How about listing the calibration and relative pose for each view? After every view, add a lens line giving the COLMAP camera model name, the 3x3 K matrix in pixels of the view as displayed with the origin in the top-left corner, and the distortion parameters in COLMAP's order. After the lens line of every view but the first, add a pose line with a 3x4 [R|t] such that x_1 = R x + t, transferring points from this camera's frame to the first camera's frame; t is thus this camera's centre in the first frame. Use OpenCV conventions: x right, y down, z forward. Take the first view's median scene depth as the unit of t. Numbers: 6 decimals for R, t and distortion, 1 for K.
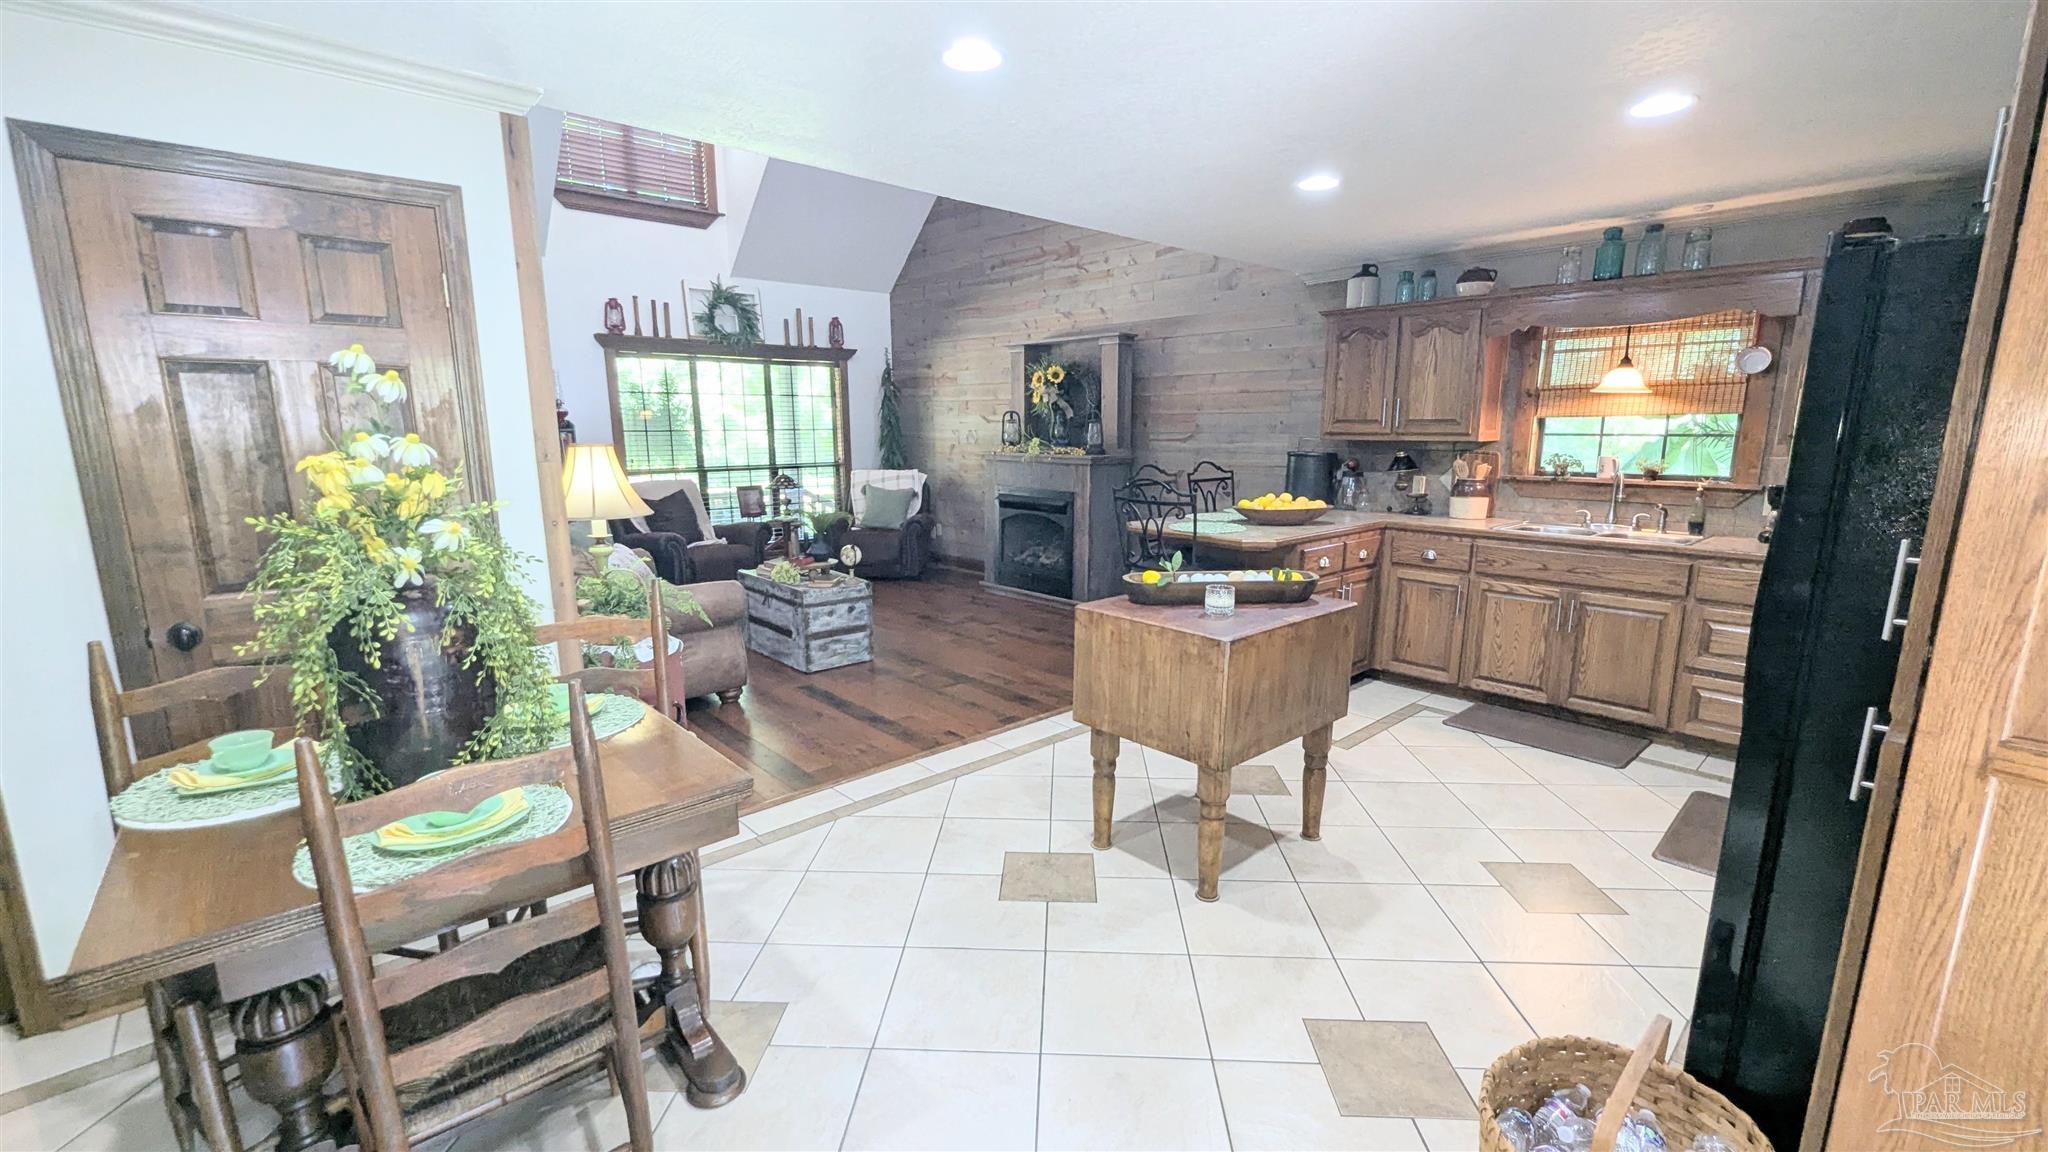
lens RADIAL K [[848.9, 0, 1030.6], [0, 848.9, 588.0], [0, 0, 1]] dist [-0.002624, -0.000597]
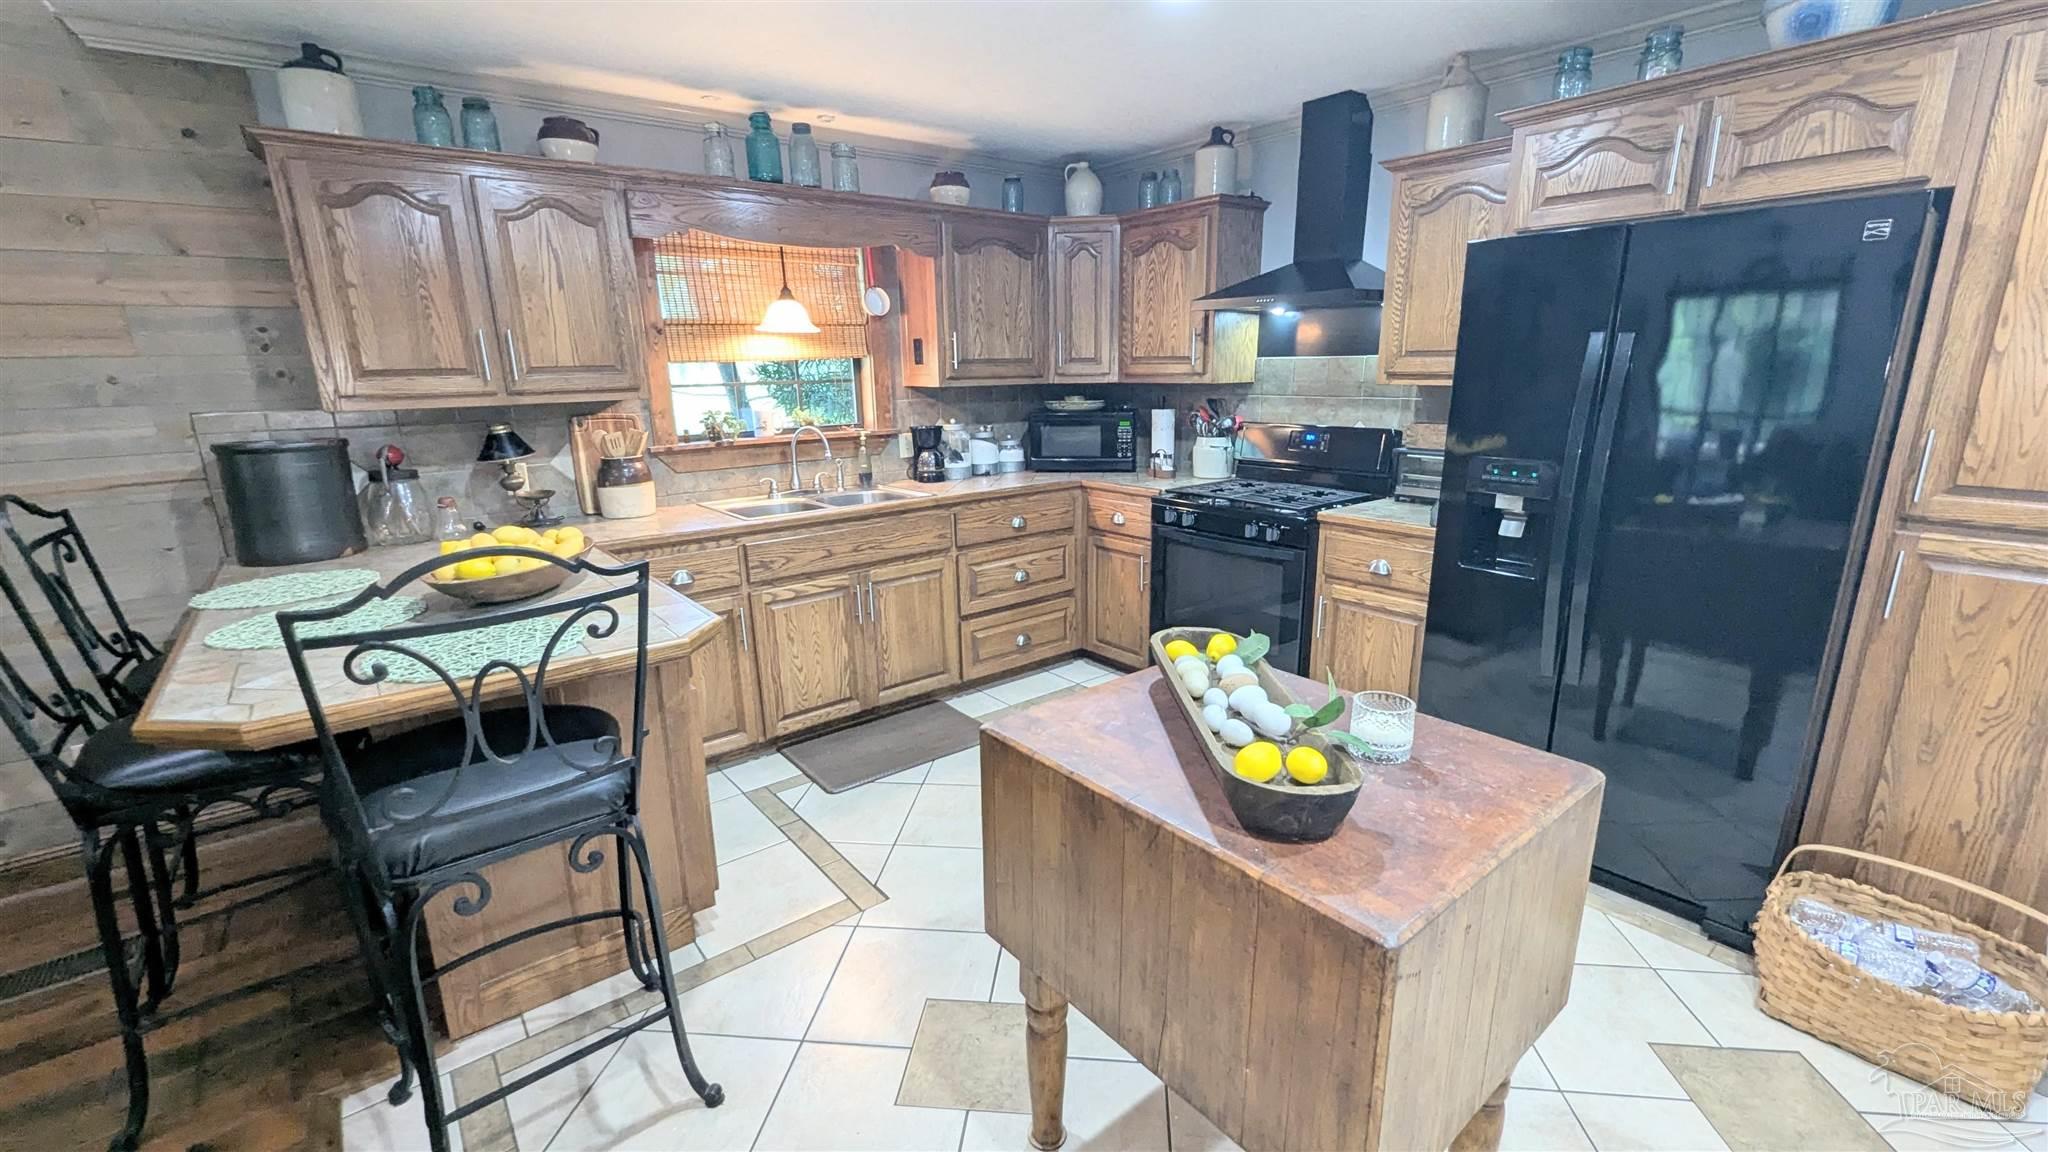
lens RADIAL K [[848.9, 0, 1030.6], [0, 848.9, 588.0], [0, 0, 1]] dist [-0.002624, -0.000597]
pose [[0.056308, -0.254377, 0.965464, -0.124457], [0.208843, 0.948608, 0.237756, -0.115011], [-0.976327, 0.188243, 0.106539, 0.596727]]
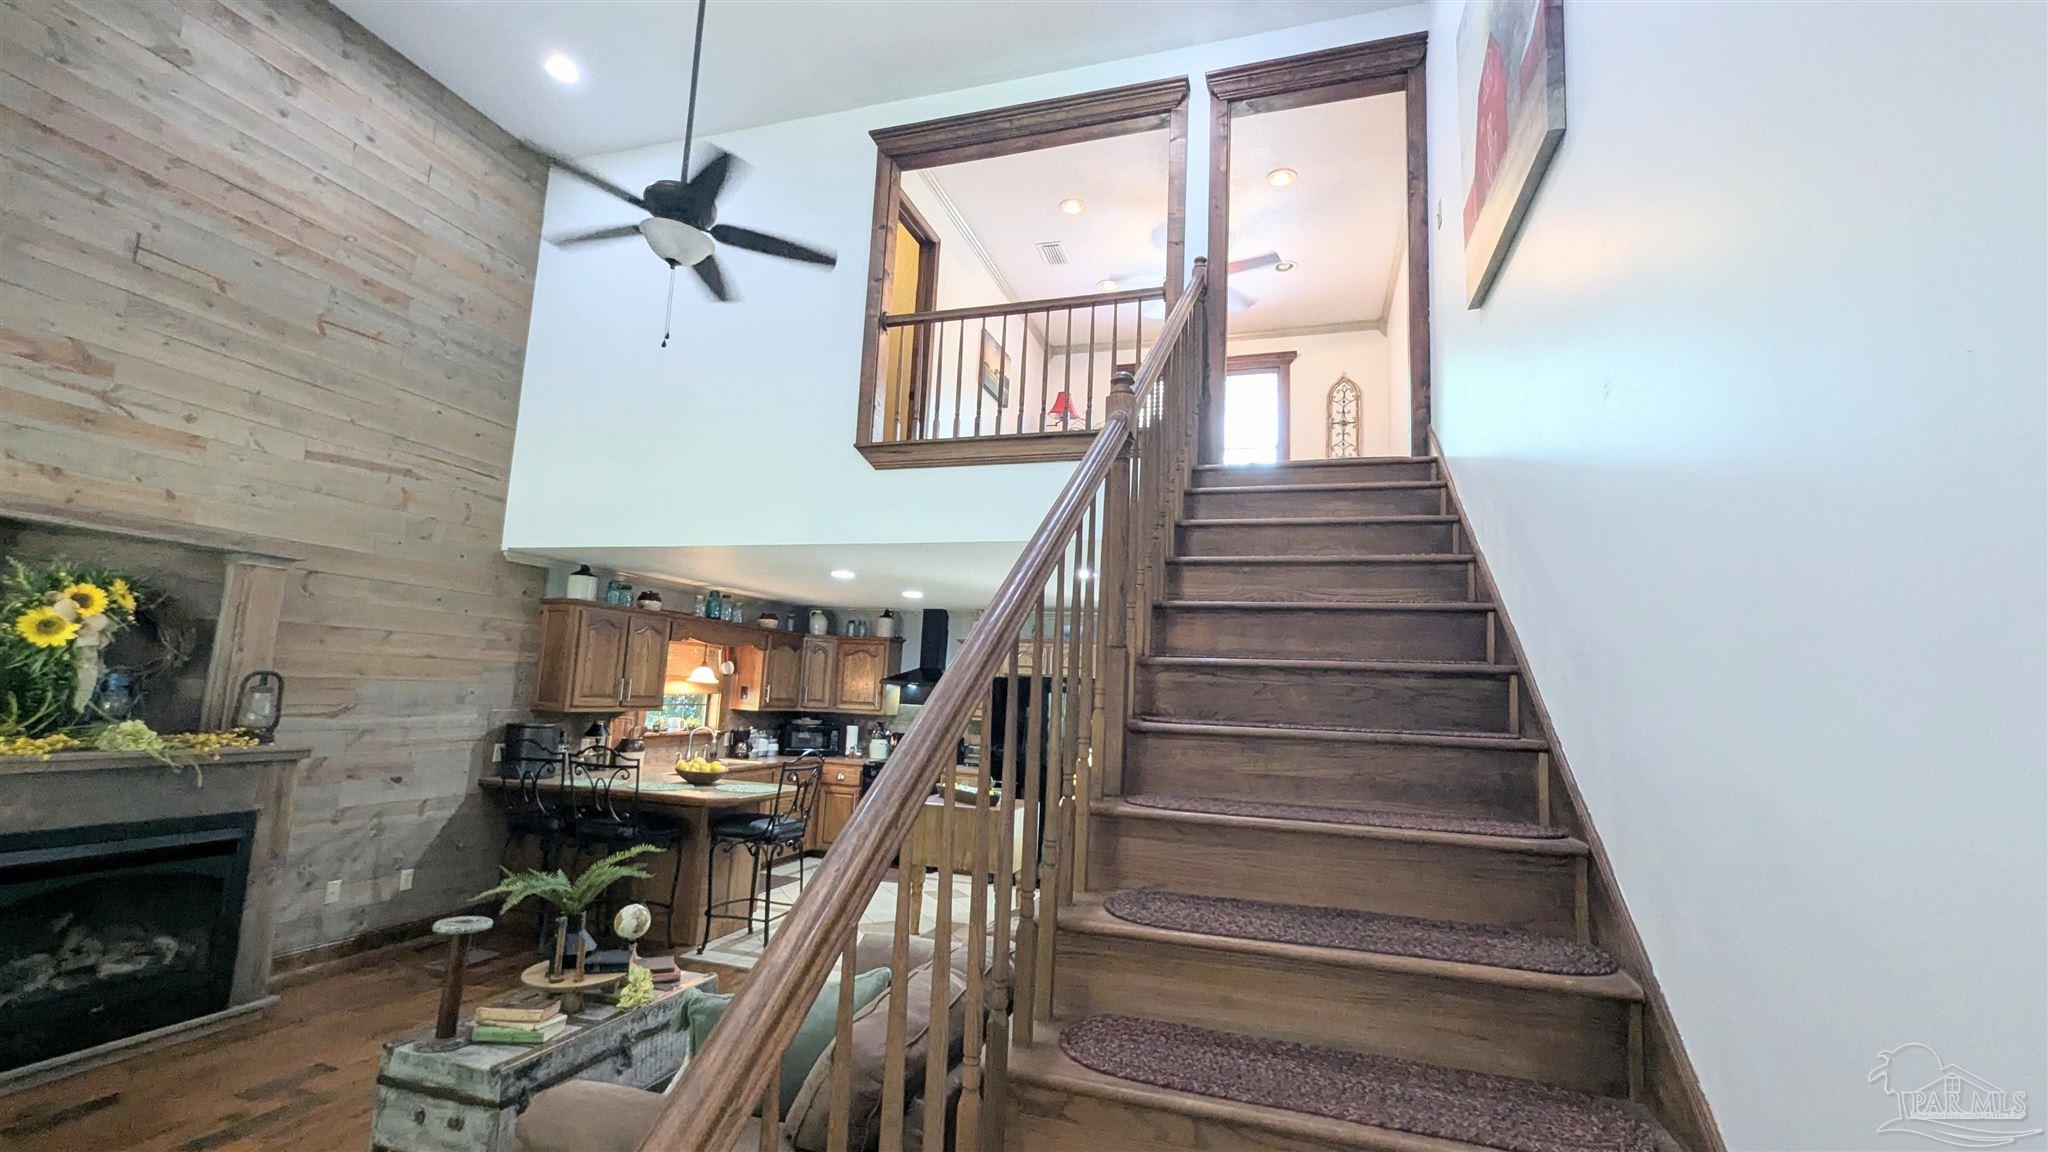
lens RADIAL K [[848.9, 0, 1030.6], [0, 848.9, 588.0], [0, 0, 1]] dist [-0.002624, -0.000597]
pose [[-0.506372, 0.091762, 0.857419, -0.934362], [0.124000, 0.991737, -0.032905, -0.229247], [-0.853353, 0.089658, -0.513566, 1.065309]]
